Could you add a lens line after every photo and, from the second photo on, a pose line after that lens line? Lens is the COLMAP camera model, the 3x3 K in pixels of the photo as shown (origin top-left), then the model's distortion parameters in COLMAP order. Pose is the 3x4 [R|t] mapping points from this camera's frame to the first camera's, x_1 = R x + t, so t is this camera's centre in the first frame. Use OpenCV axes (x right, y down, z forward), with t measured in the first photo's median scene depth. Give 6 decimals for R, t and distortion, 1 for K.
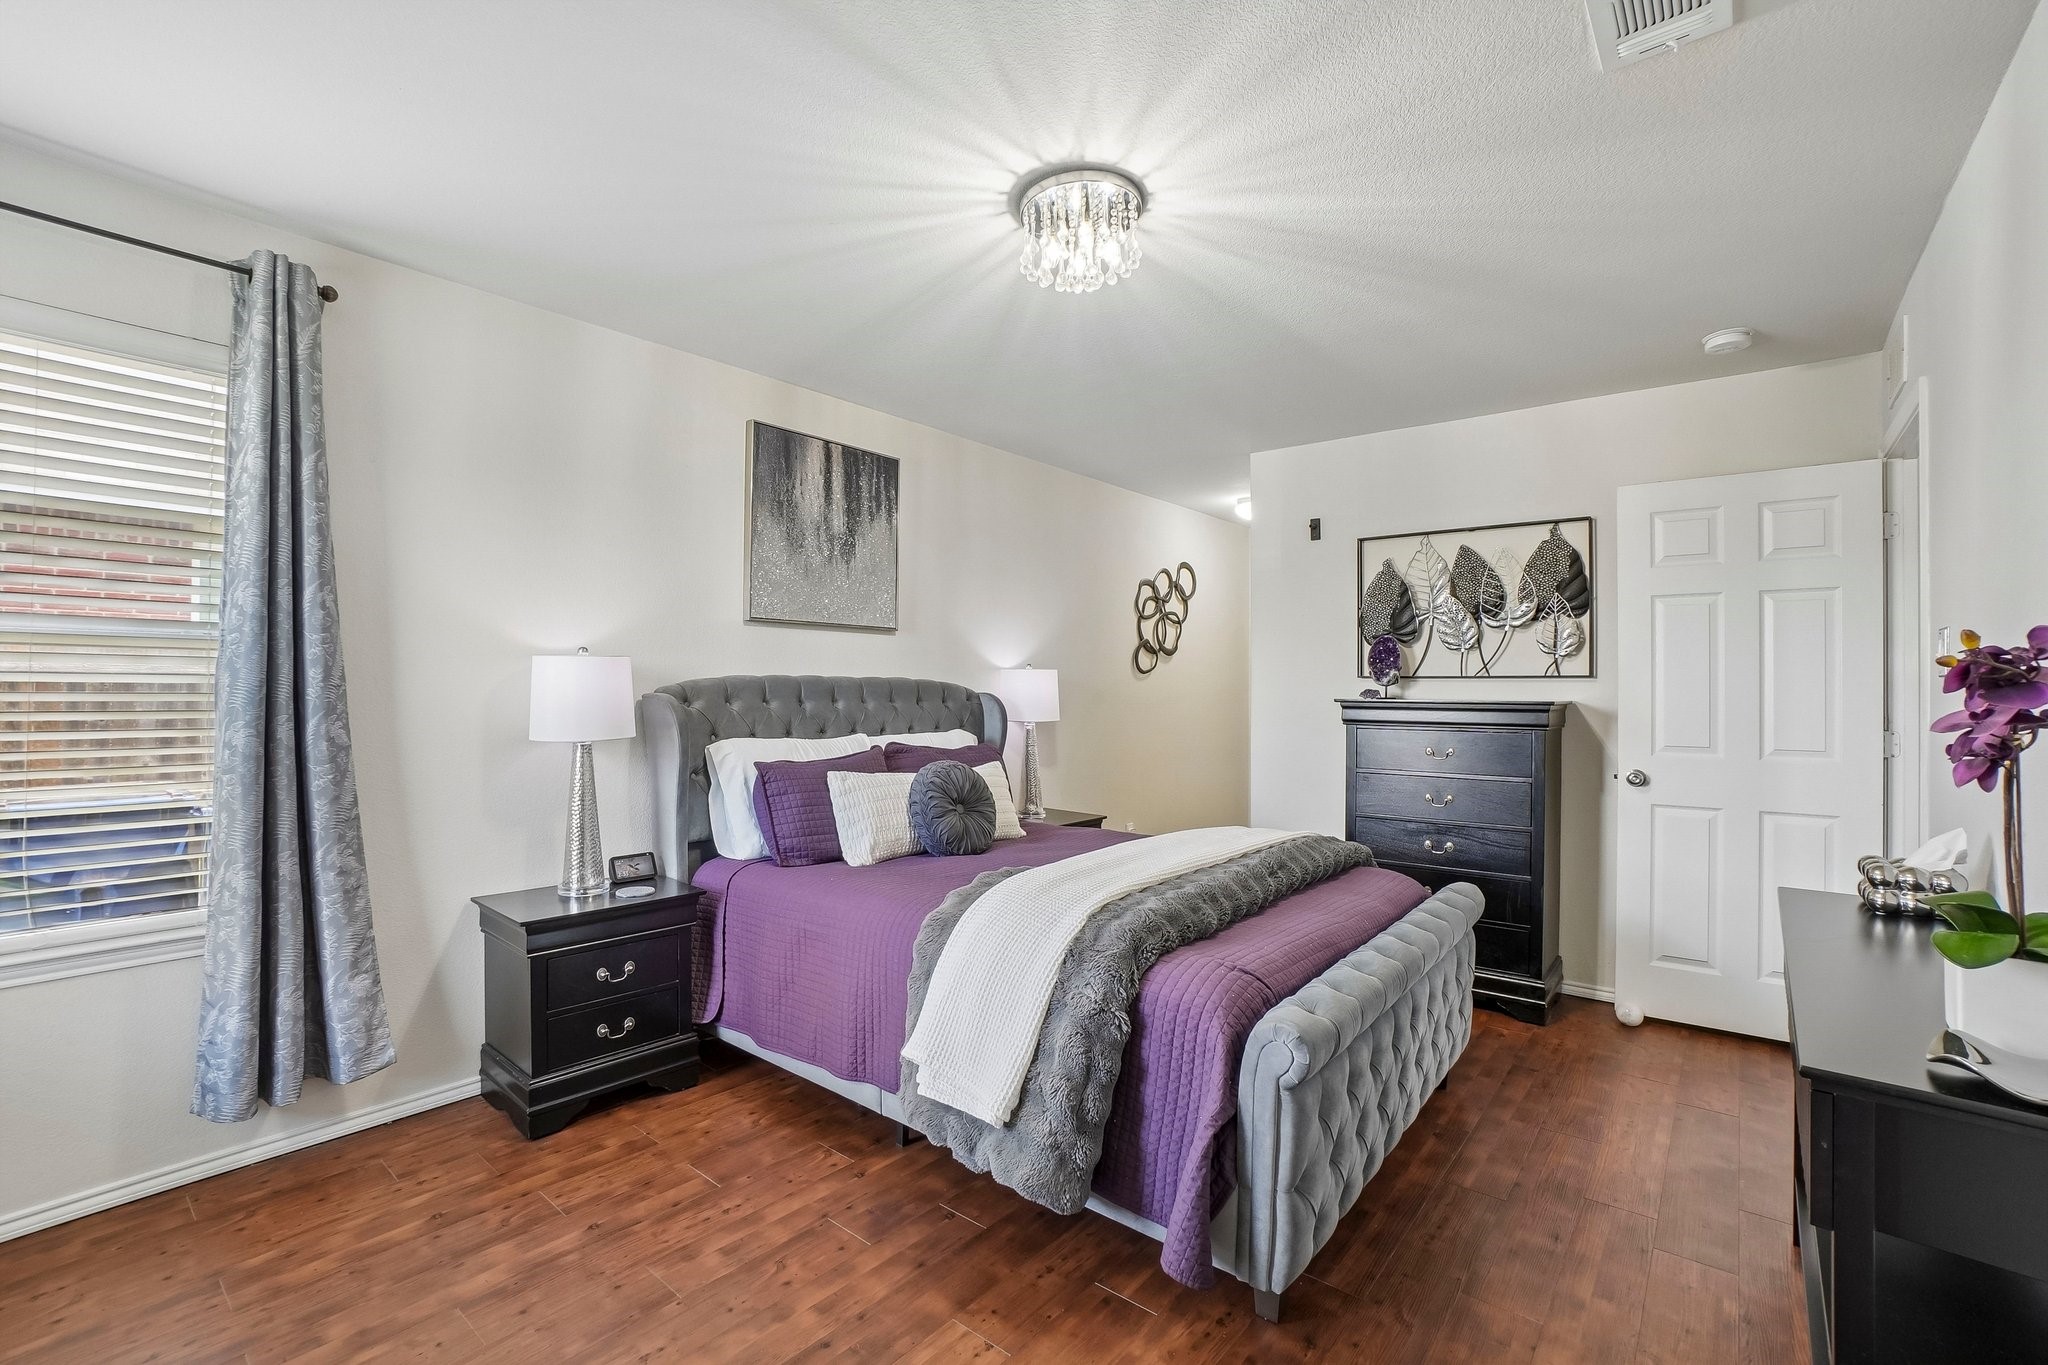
lens RADIAL K [[894.3, 0, 1024.0], [0, 894.3, 682.5], [0, 0, 1]] dist [-0.033837, -0.000050]
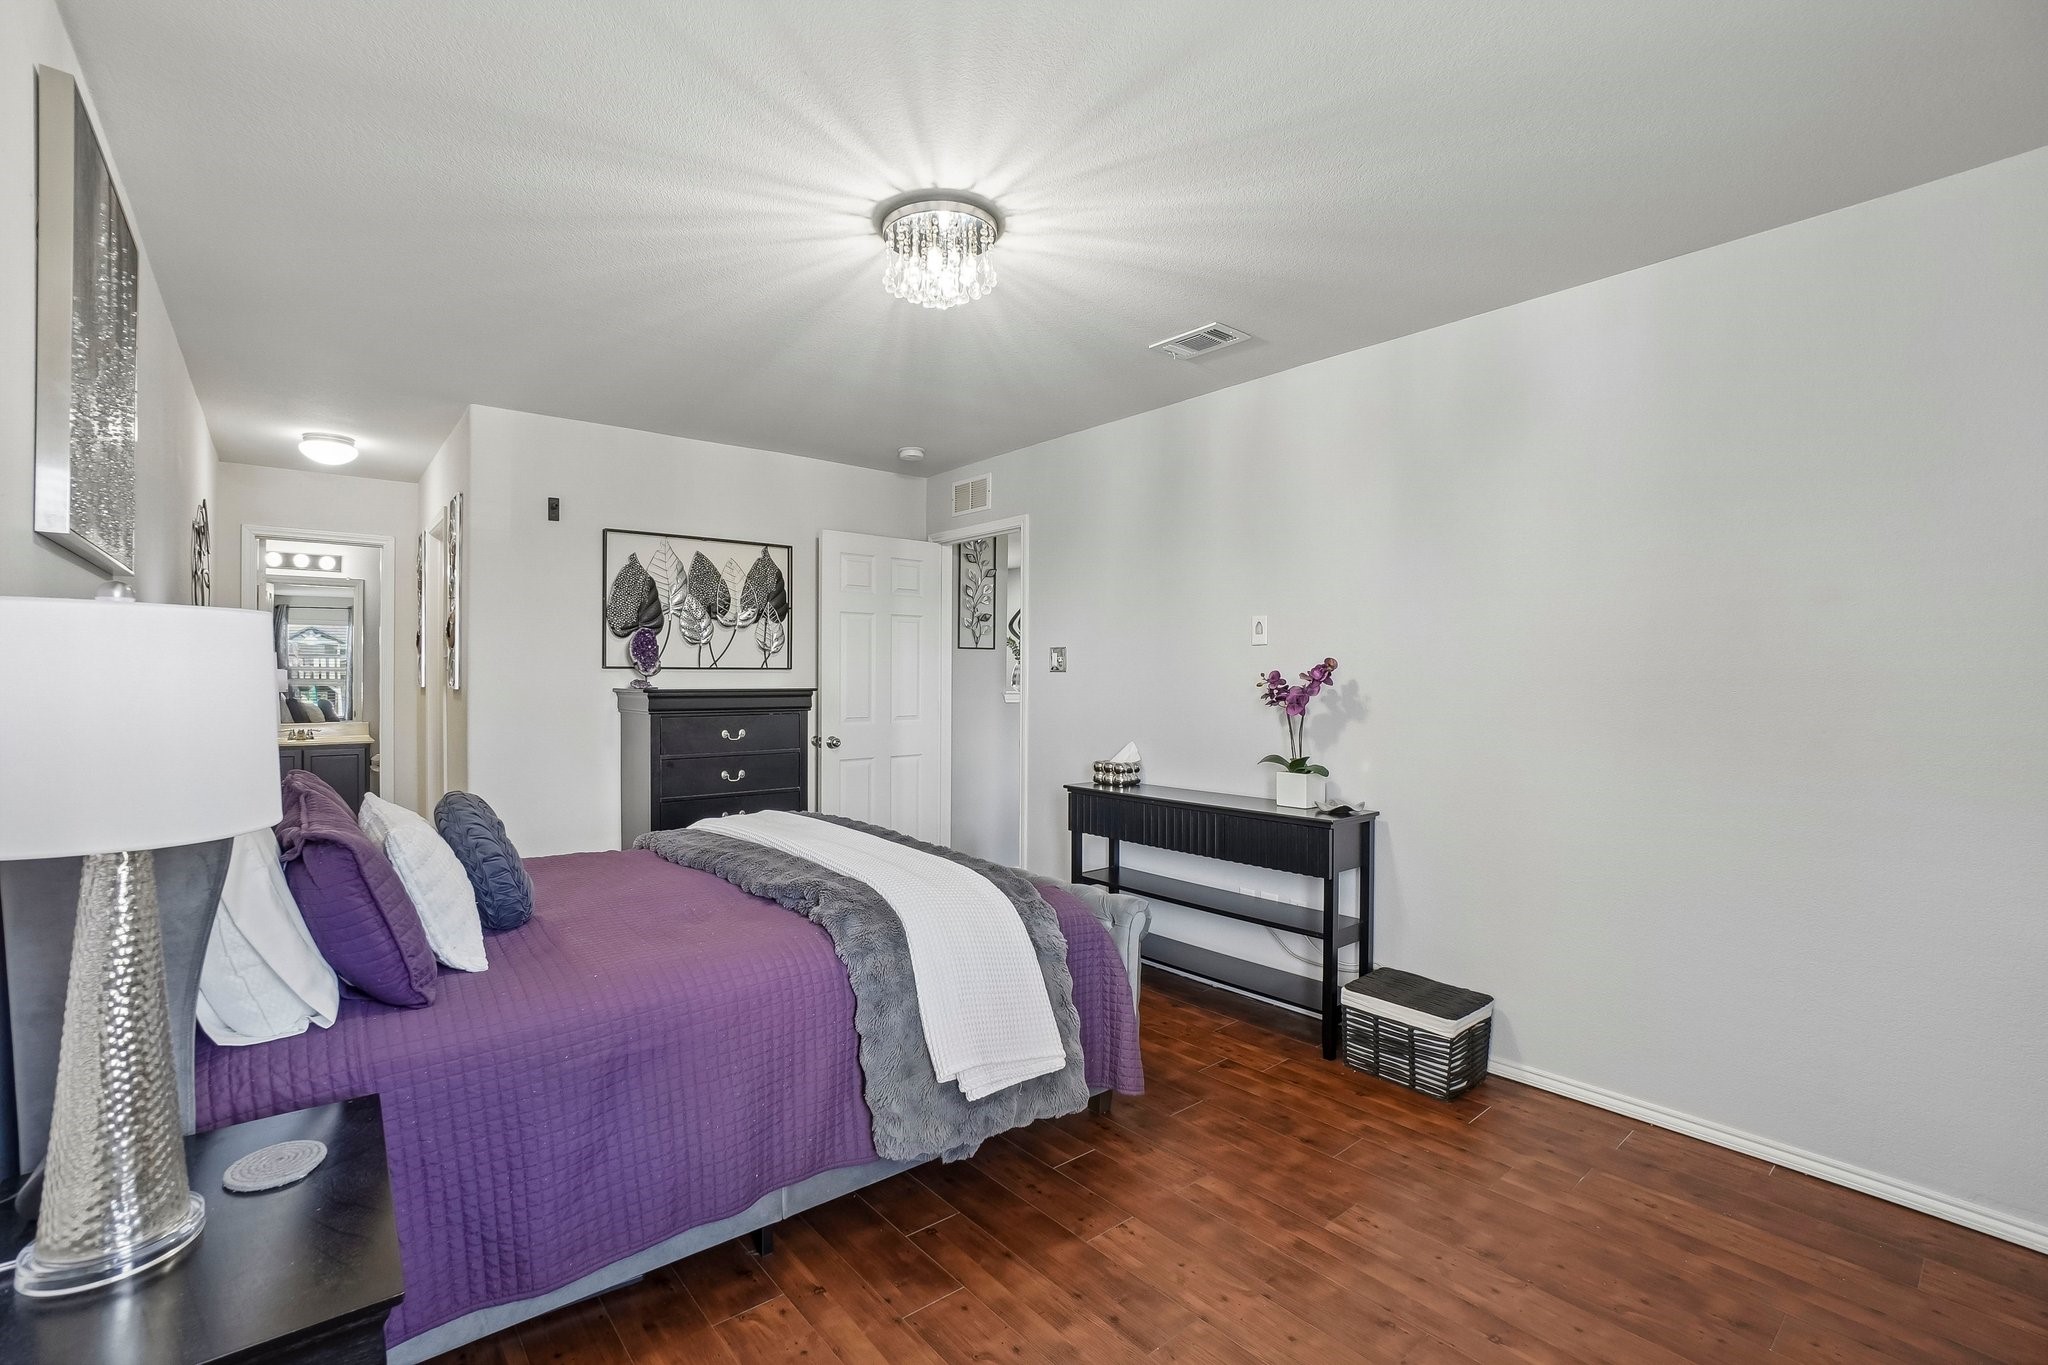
lens RADIAL K [[901.6, 0, 988.7], [0, 901.6, 672.3], [0, 0, 1]] dist [-0.031725, 0.000208]
pose [[0.210790, -0.000087, 0.977531, -0.581986], [0.002680, 0.999996, -0.000488, 0.000266], [-0.977528, 0.002723, 0.210789, 0.423229]]
